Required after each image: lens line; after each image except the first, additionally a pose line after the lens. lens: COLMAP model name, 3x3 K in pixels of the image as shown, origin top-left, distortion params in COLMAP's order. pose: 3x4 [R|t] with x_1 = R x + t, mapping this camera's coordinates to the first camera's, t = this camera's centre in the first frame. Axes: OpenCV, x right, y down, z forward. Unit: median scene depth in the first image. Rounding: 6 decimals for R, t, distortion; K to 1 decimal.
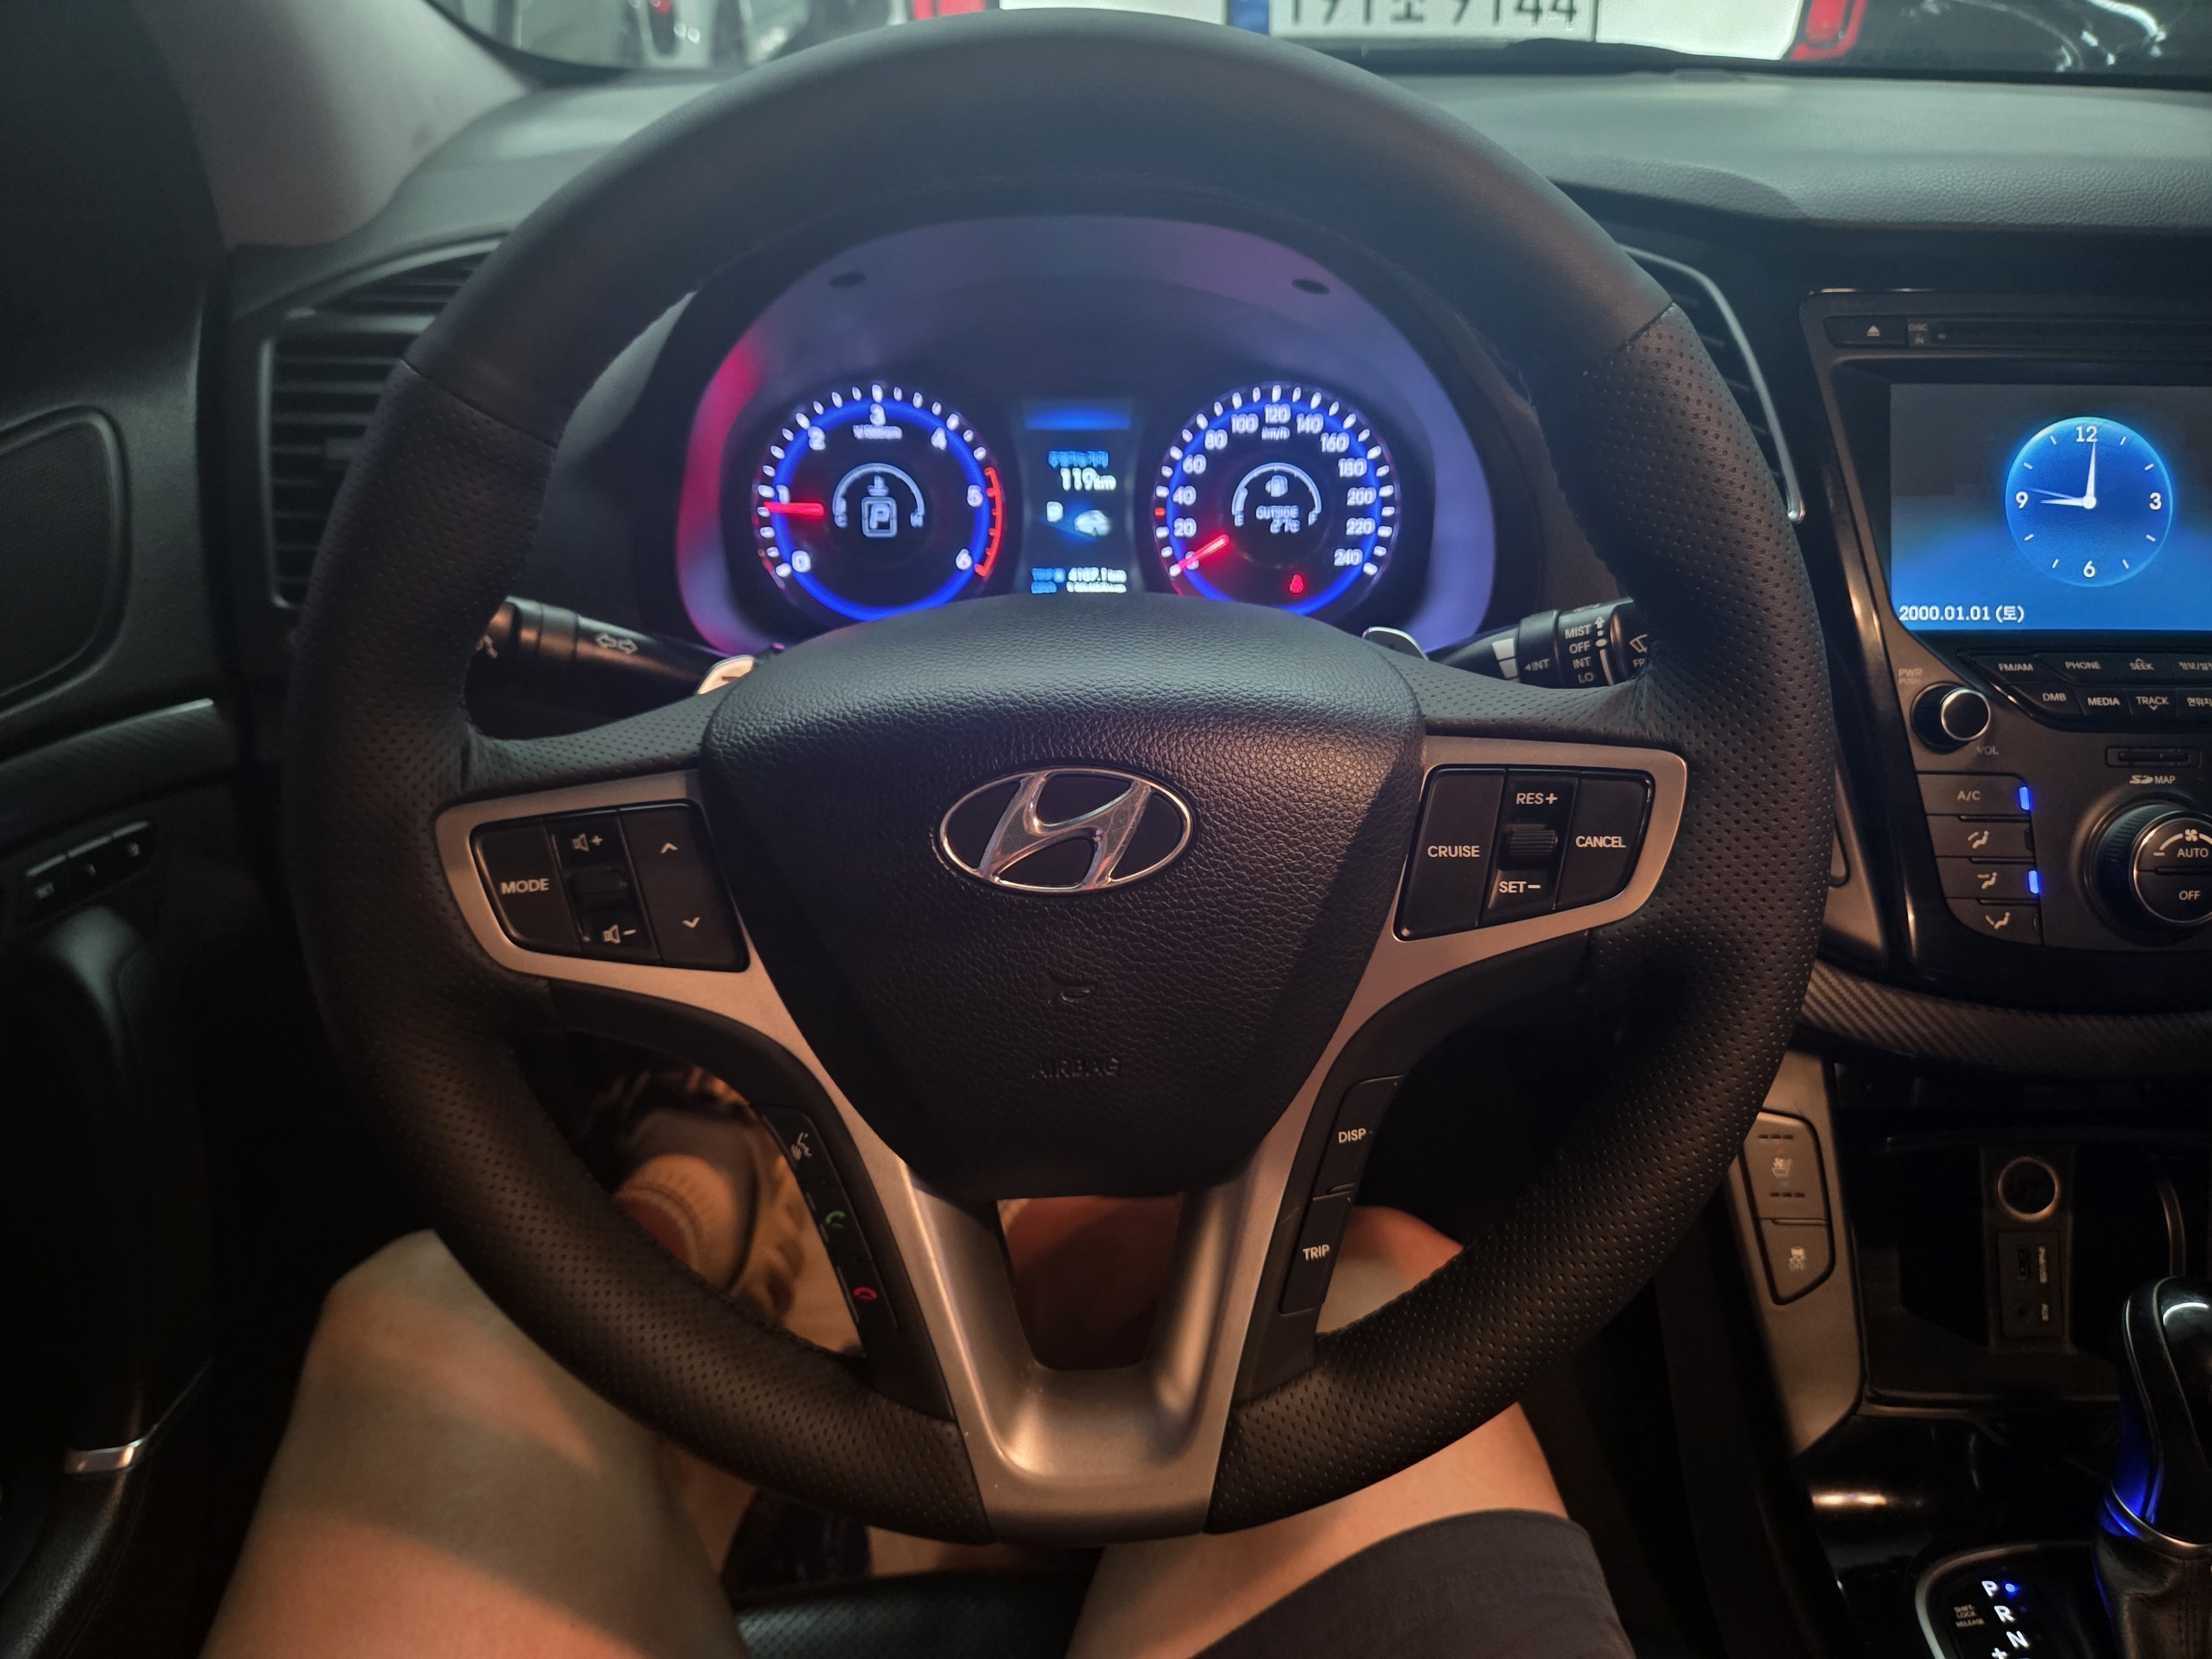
lens RADIAL K [[1489.2, 0, 1100.6], [0, 1489.2, 842.8], [0, 0, 1]] dist [0.048304, -0.051508]
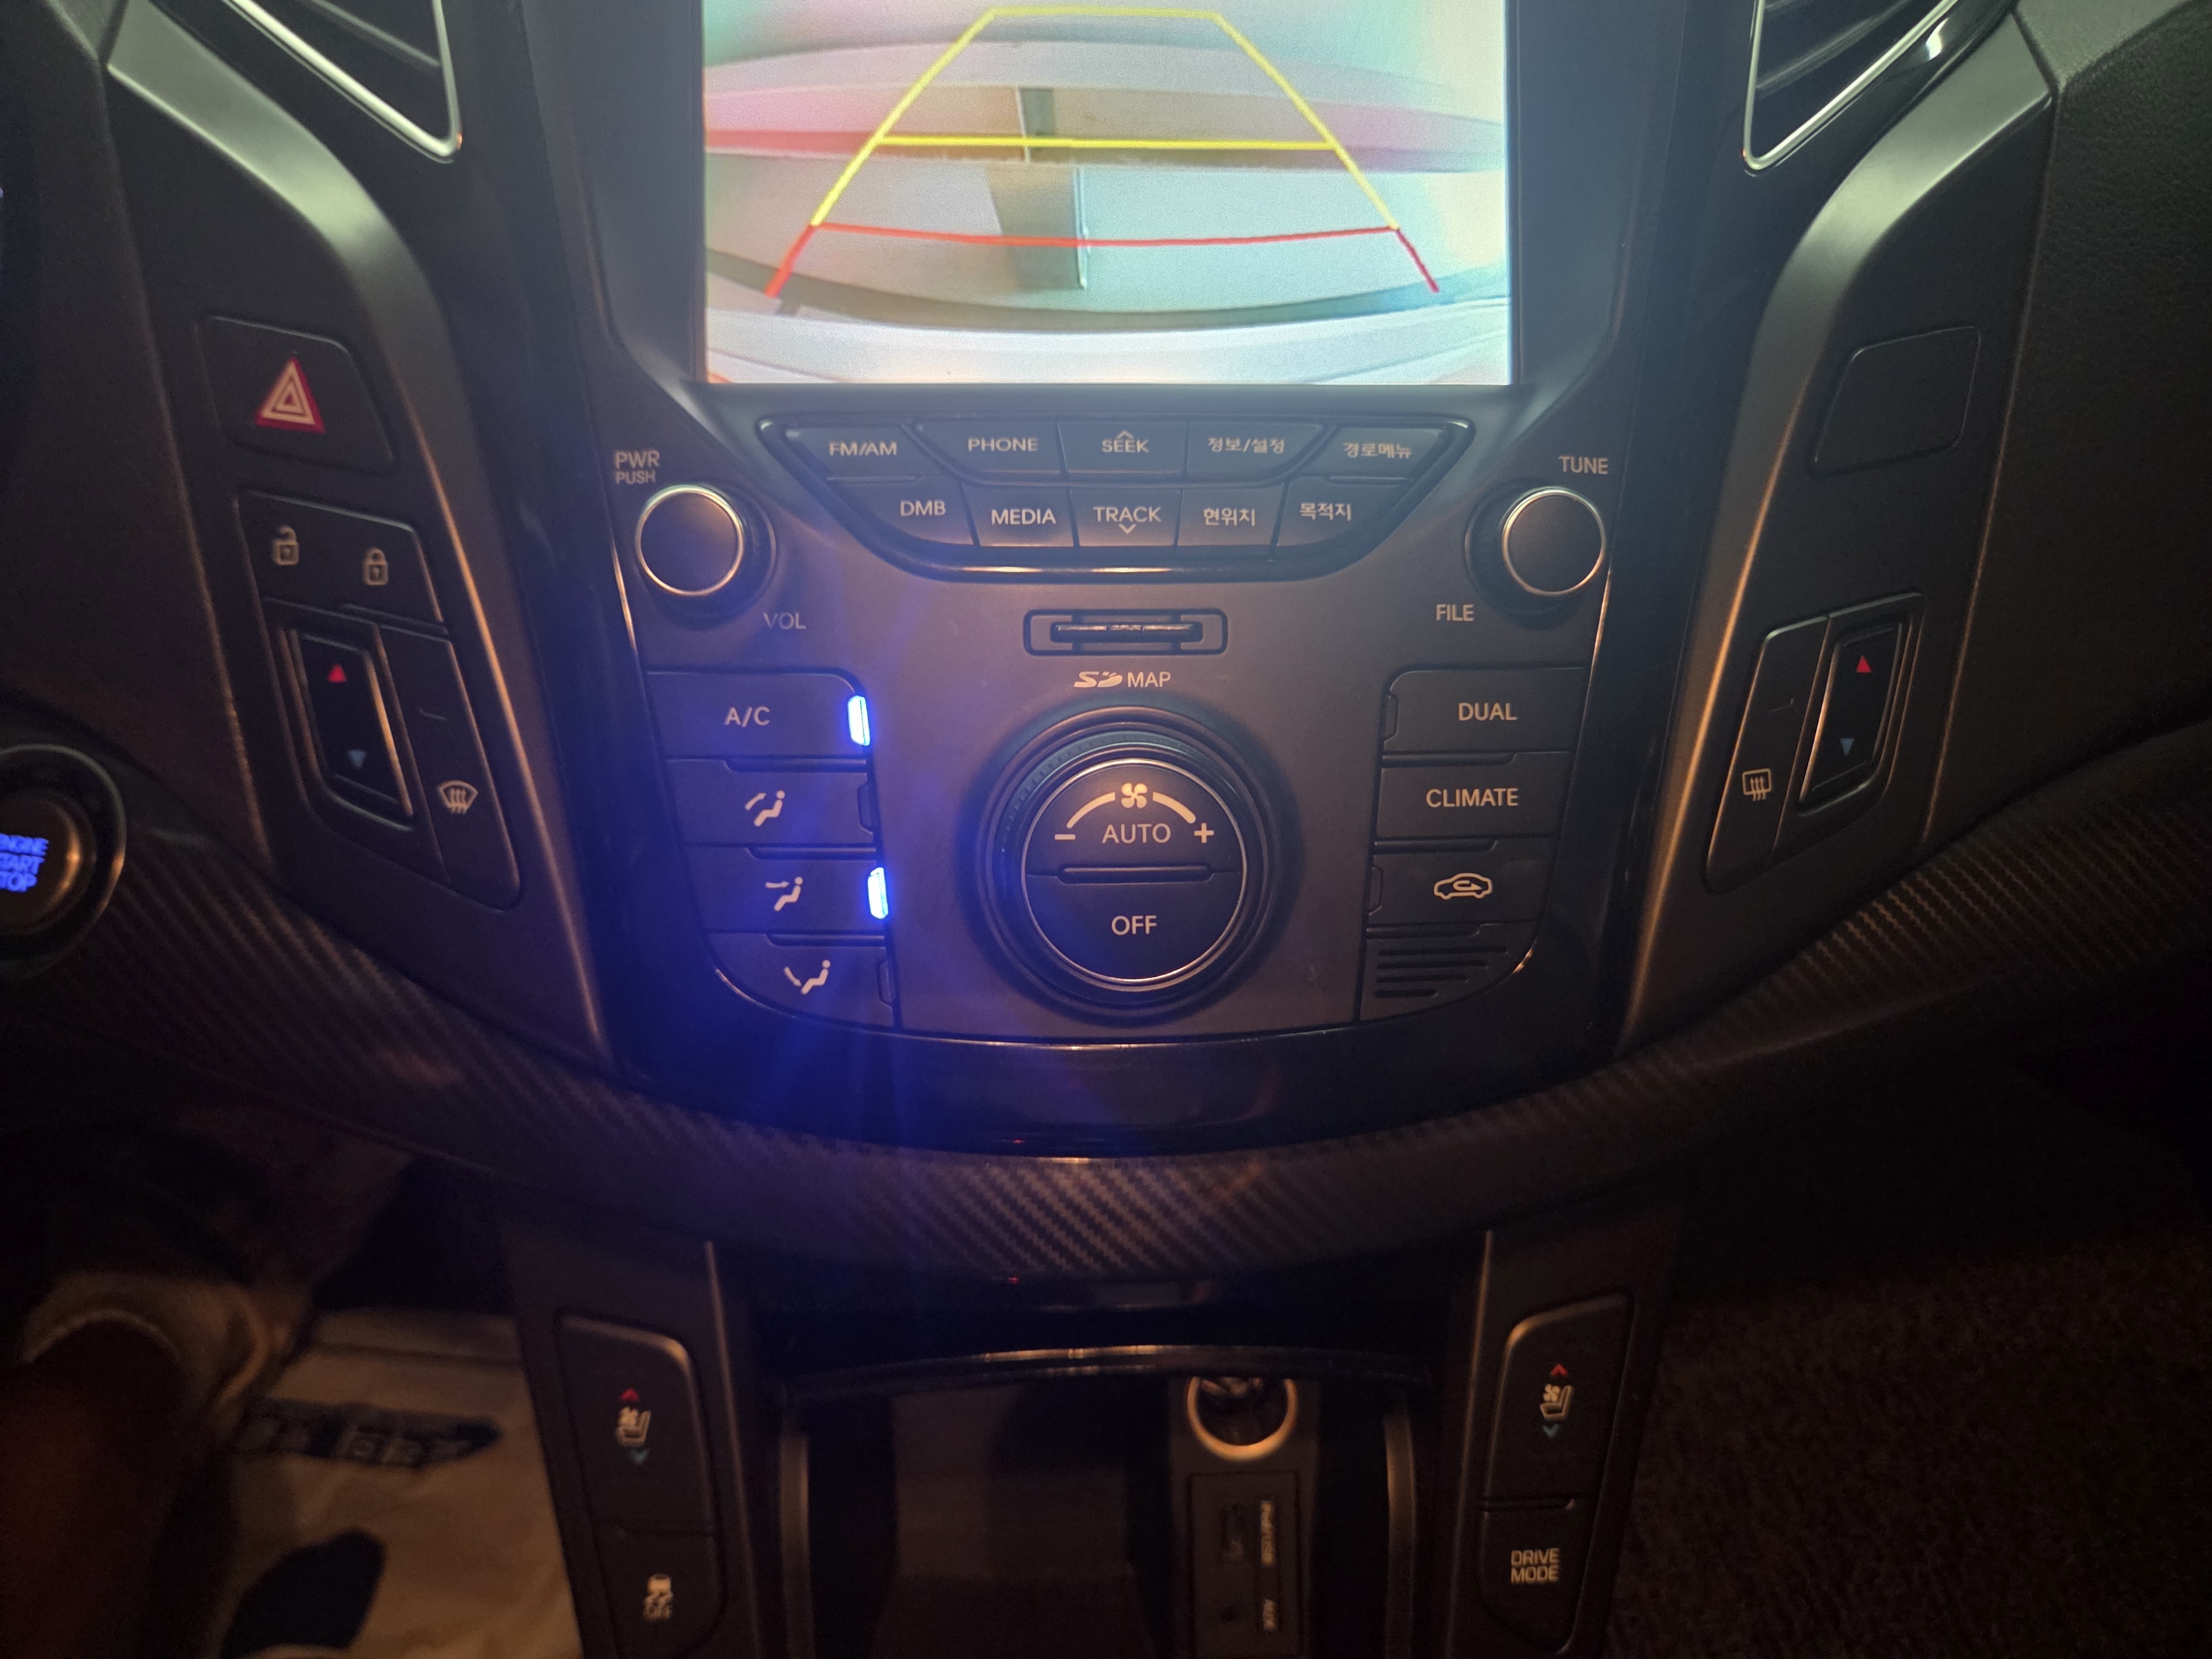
lens RADIAL K [[1501.7, 0, 1082.8], [0, 1501.7, 822.7], [0, 0, 1]] dist [0.016452, 0.000203]
pose [[0.999845, -0.012237, 0.012641, 0.543025], [0.012054, 0.999823, 0.014423, -0.002577], [-0.012816, -0.014269, 0.999816, 0.417628]]
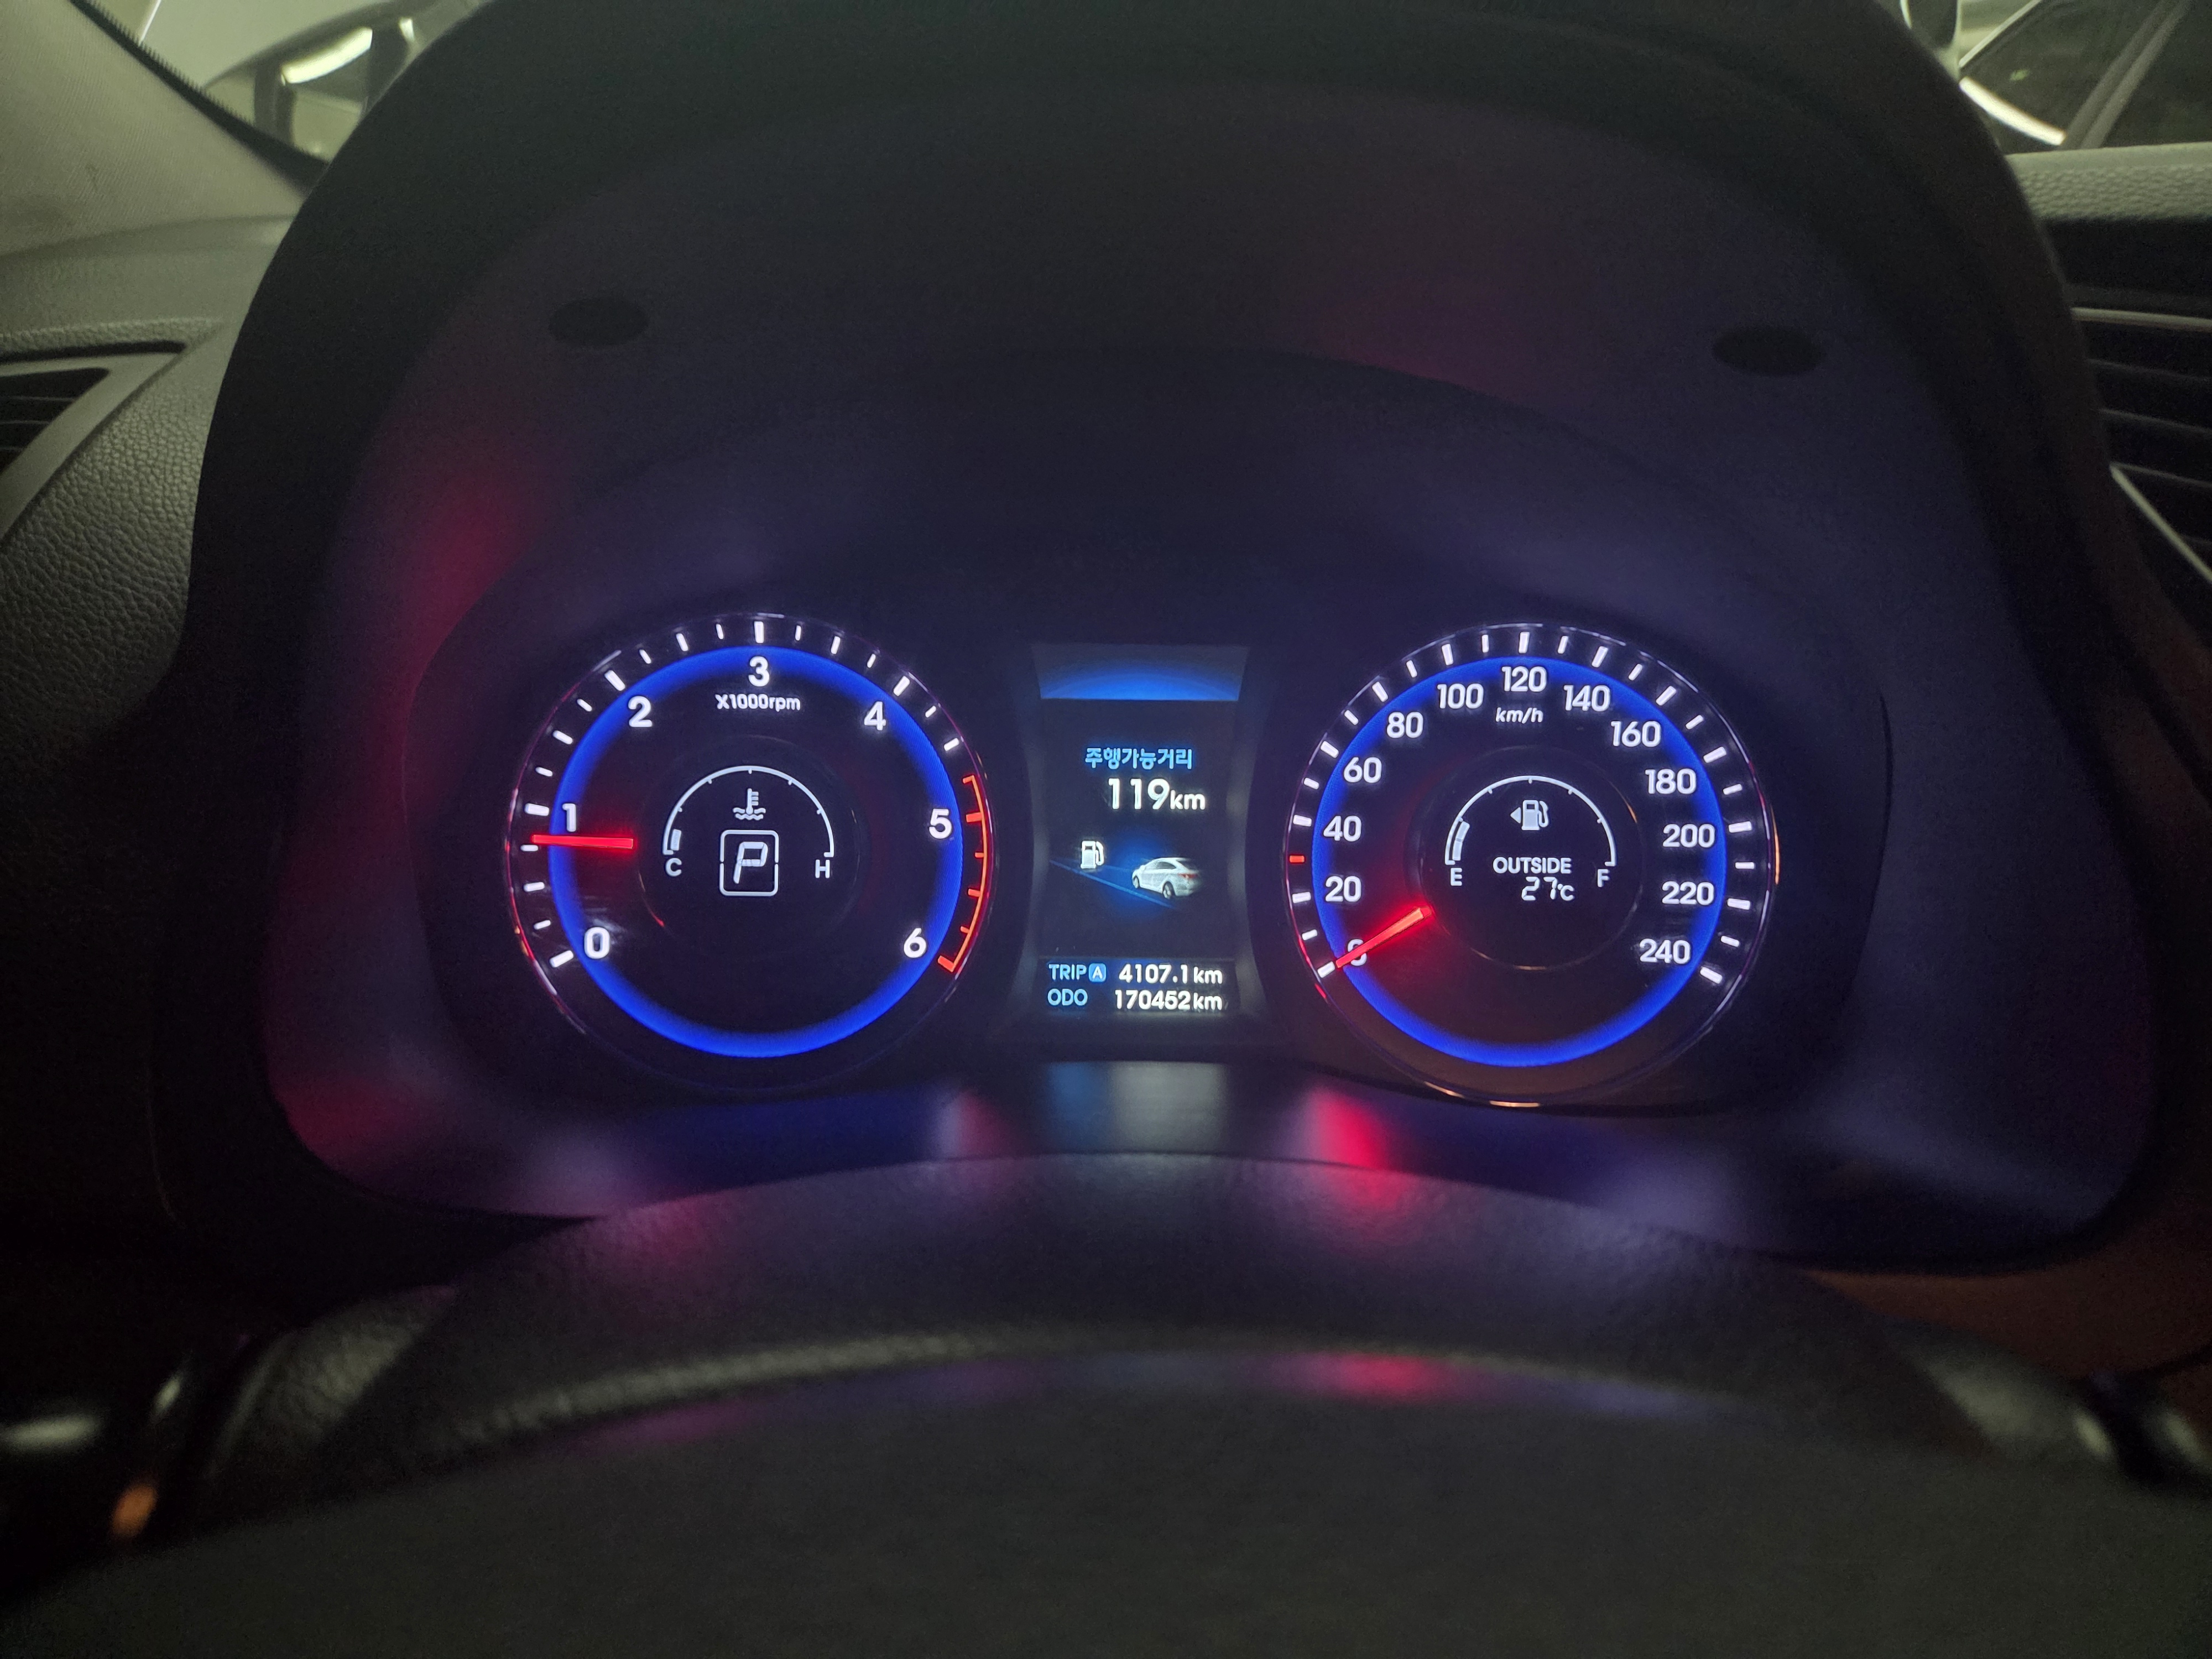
lens RADIAL K [[1450.7, 0, 1089.8], [0, 1450.7, 867.3], [0, 0, 1]] dist [0.047340, -0.051727]
pose [[0.999440, 0.016883, -0.028882, -0.017385], [-0.021632, 0.984689, -0.172973, -0.131782], [0.025519, 0.173501, 0.984503, 0.510587]]
